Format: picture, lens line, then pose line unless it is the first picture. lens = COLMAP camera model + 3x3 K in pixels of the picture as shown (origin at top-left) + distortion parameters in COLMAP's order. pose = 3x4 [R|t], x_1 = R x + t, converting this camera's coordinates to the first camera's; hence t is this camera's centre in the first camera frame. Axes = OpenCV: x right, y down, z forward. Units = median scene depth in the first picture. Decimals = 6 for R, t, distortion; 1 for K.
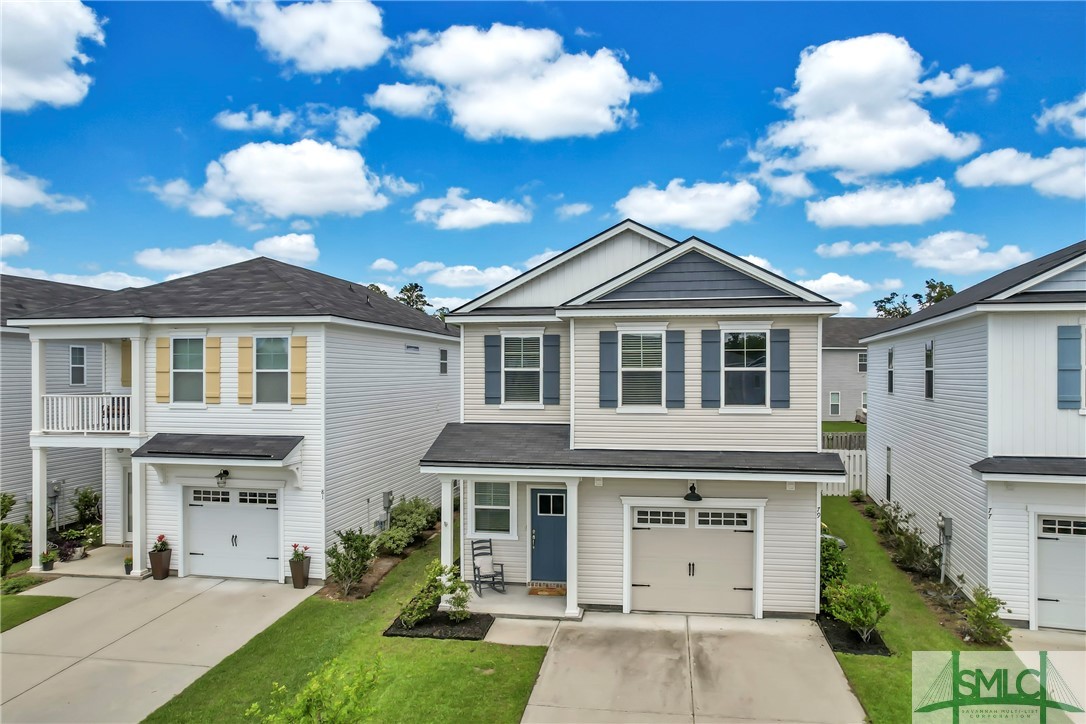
lens RADIAL K [[700.7, 0, 557.7], [0, 700.7, 360.8], [0, 0, 1]] dist [-0.084867, 0.081754]
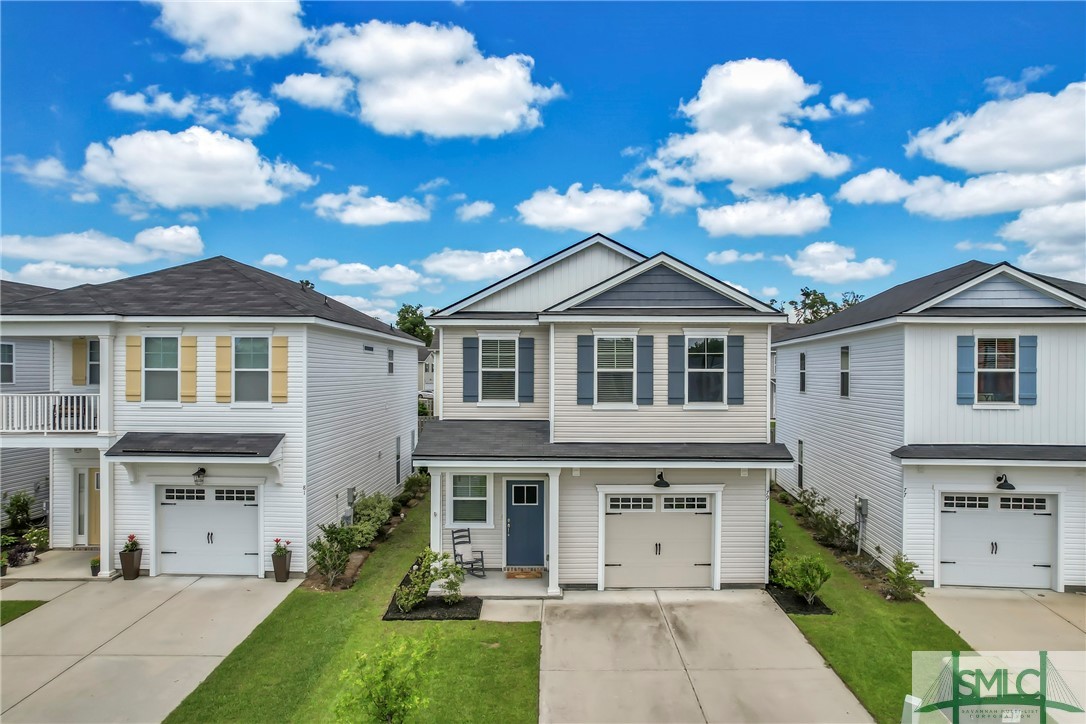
lens RADIAL K [[689.8, 0, 564.4], [0, 689.8, 360.2], [0, 0, 1]] dist [-0.073167, 0.062287]
pose [[0.988444, 0.006352, 0.151453, -0.114386], [-0.006284, 0.999980, -0.000931, -0.001842], [-0.151456, -0.000032, 0.988464, -0.063362]]
